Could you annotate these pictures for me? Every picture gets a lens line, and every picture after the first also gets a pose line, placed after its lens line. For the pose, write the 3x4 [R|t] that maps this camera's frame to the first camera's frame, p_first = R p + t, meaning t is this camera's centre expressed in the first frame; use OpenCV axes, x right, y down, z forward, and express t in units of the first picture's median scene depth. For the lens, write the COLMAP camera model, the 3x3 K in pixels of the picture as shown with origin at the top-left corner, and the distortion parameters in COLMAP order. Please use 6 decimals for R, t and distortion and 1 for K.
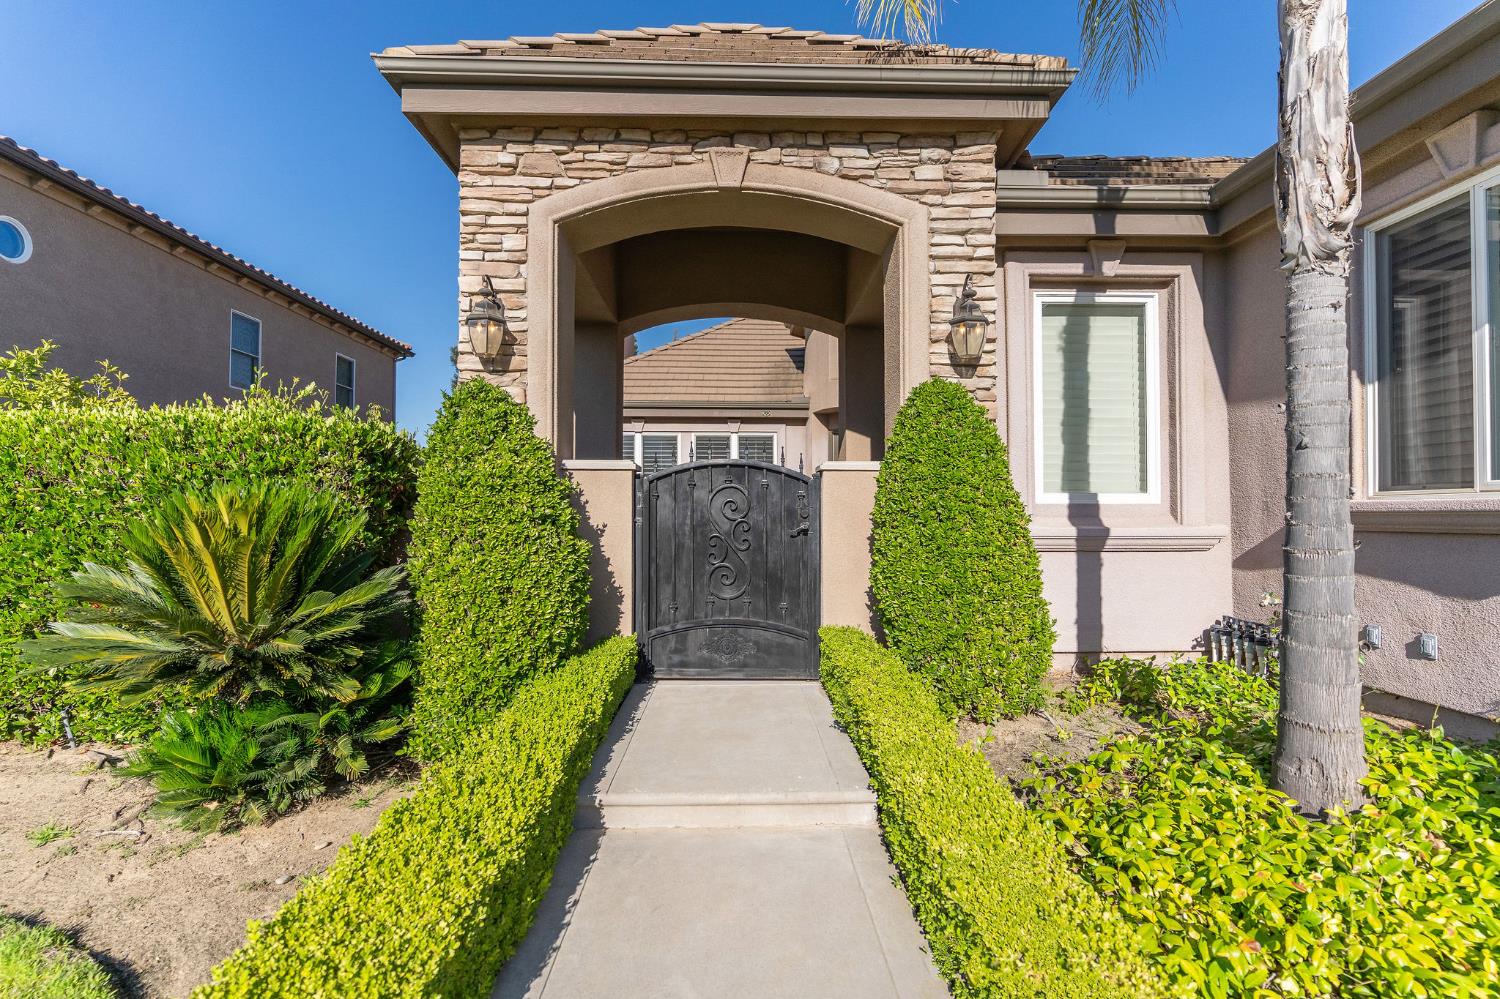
lens RADIAL K [[731.4, 0, 750.0], [0, 731.4, 499.5], [0, 0, 1]] dist [0.001955, 0.000139]
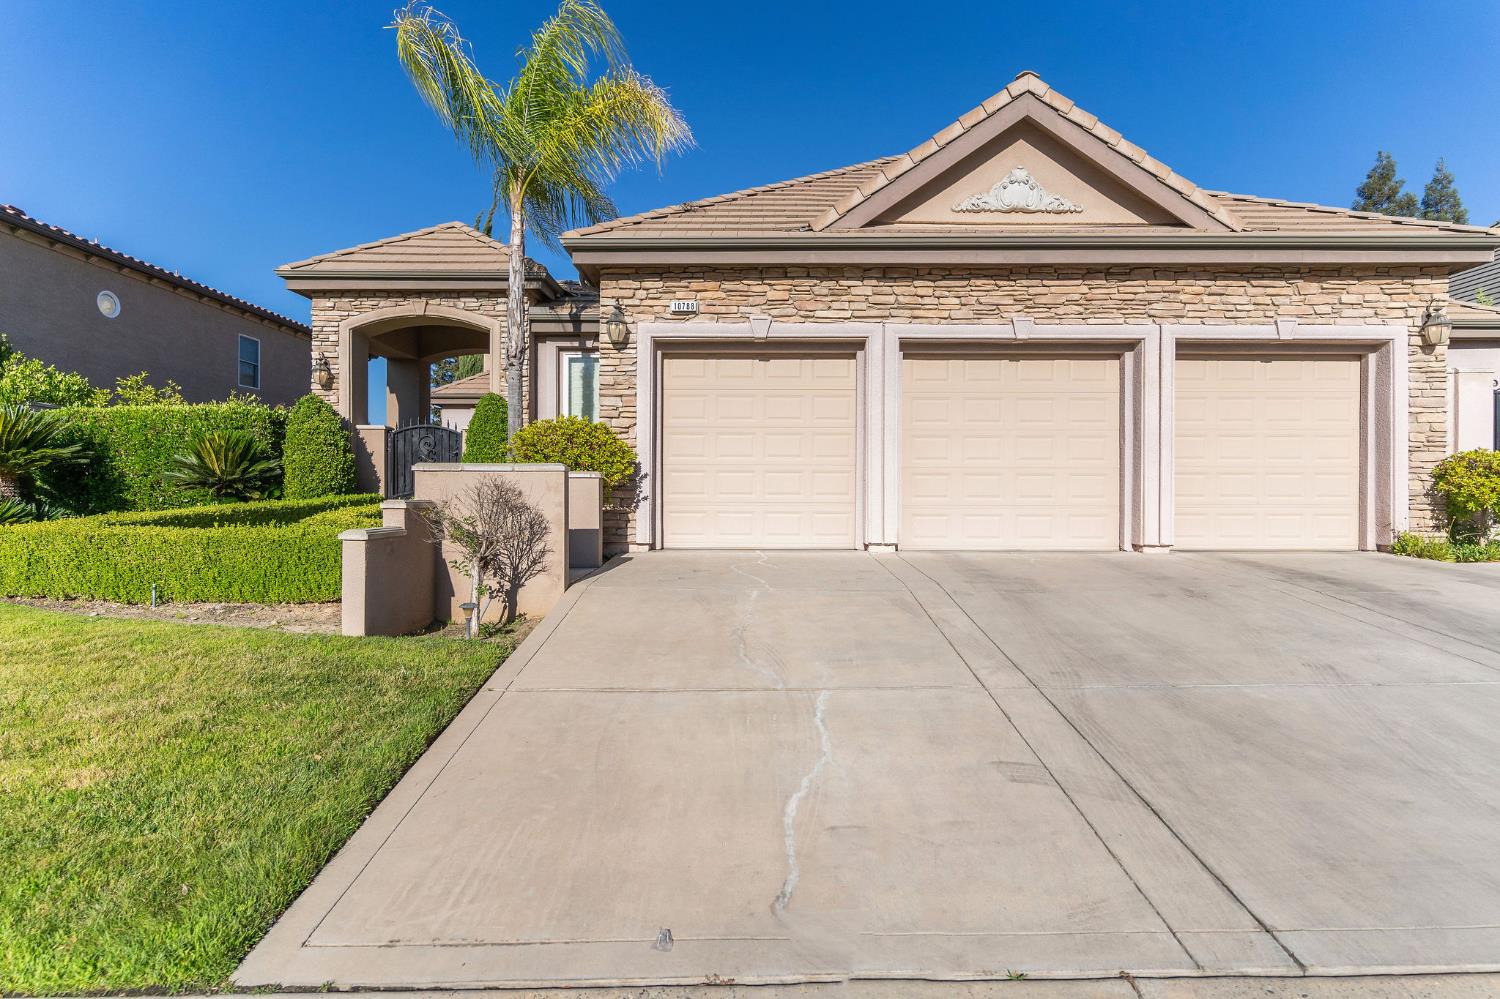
lens RADIAL K [[728.1, 0, 750.0], [0, 728.1, 499.5], [0, 0, 1]] dist [0.000620, 0.000701]
pose [[0.999677, 0.000964, -0.025411, 1.162434], [-0.000365, 0.999722, 0.023584, 0.141575], [0.025426, -0.023567, 0.999399, -1.463716]]
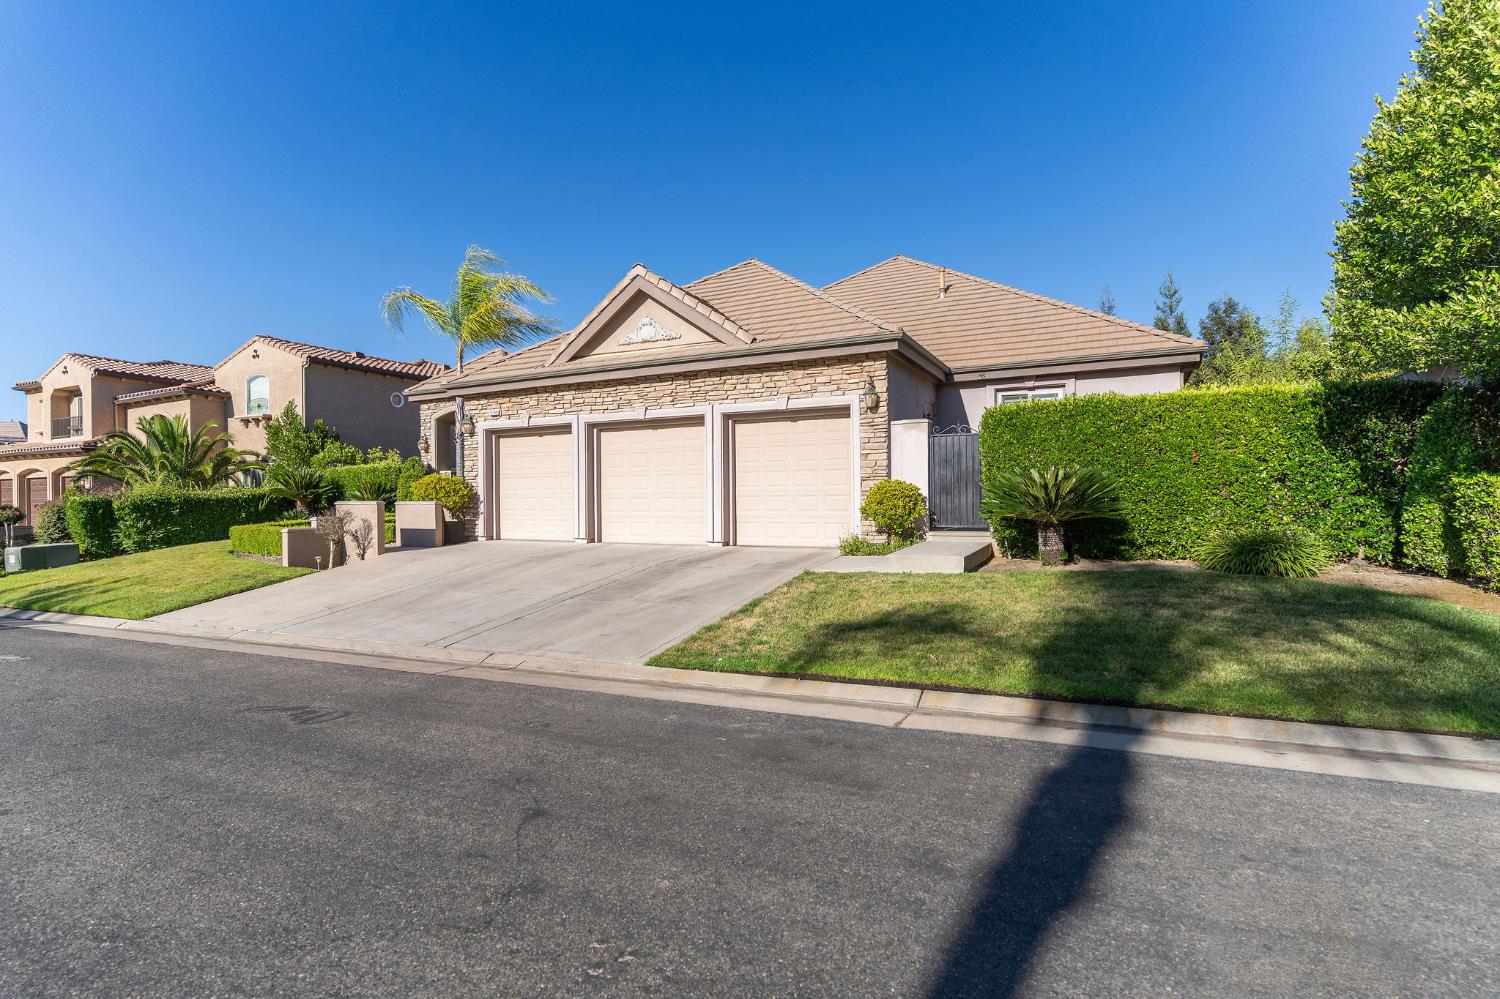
lens RADIAL K [[717.7, 0, 750.0], [0, 717.7, 499.5], [0, 0, 1]] dist [0.002548, 0.000194]
pose [[0.884753, -0.009020, -0.465972, 3.622085], [0.022408, 0.999480, 0.023199, 0.064574], [0.465521, -0.030967, 0.884495, -2.115367]]
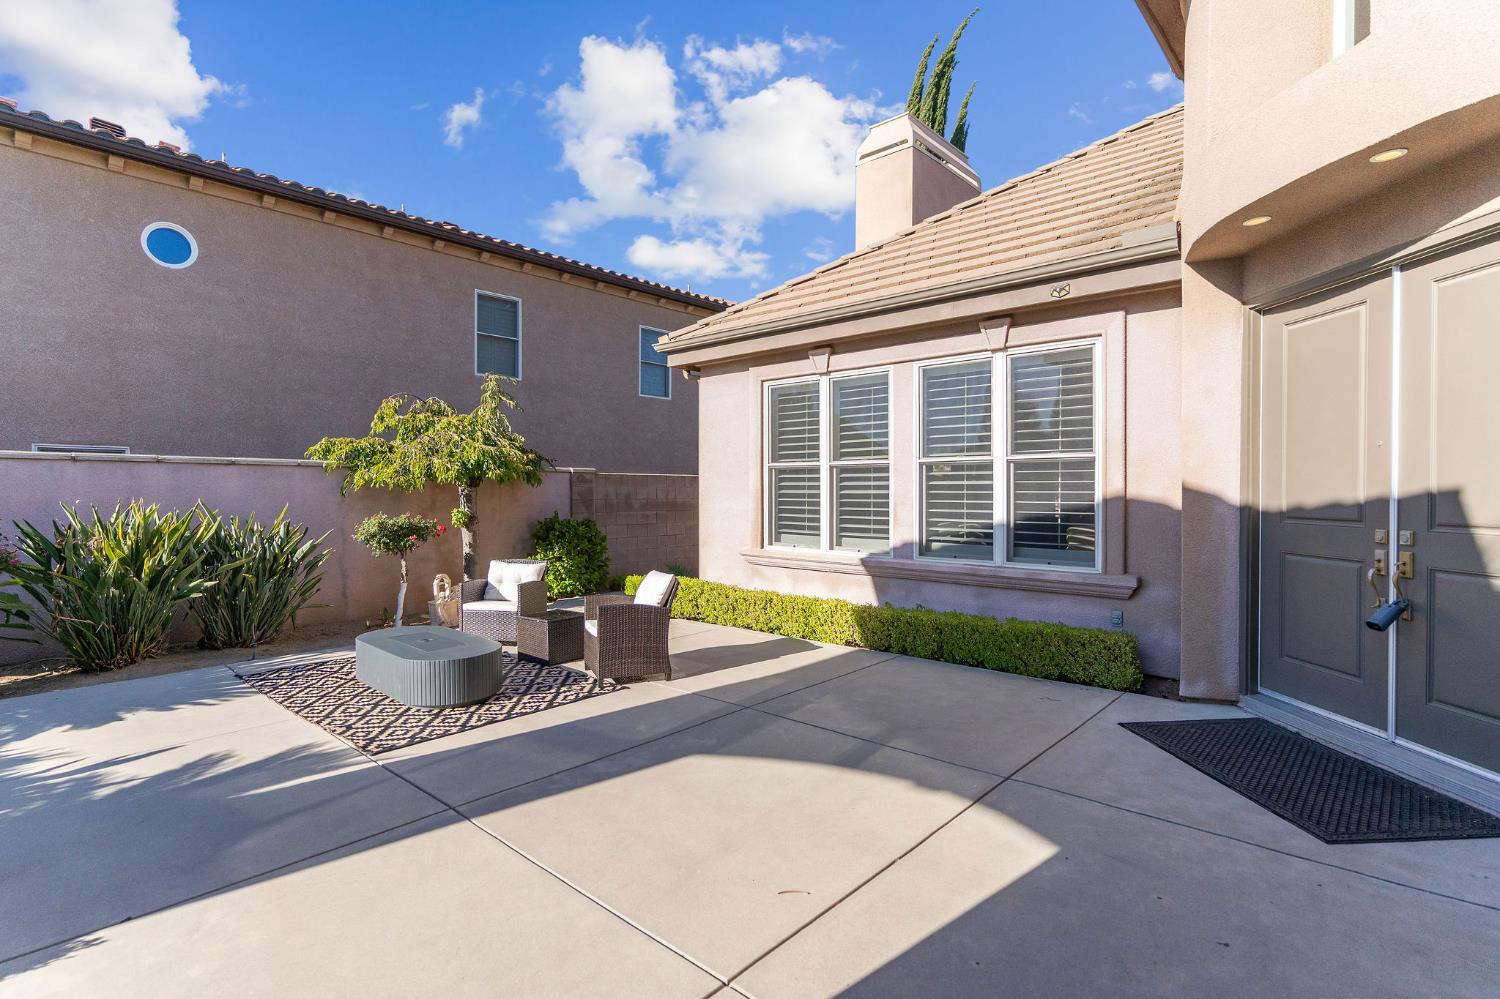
lens RADIAL K [[728.1, 0, 750.0], [0, 728.1, 499.5], [0, 0, 1]] dist [0.000620, 0.000701]
pose [[0.714243, 0.007343, -0.699860, 0.520226], [0.013990, 0.999595, 0.024766, -0.044446], [0.699758, -0.027480, 0.713851, 1.707345]]
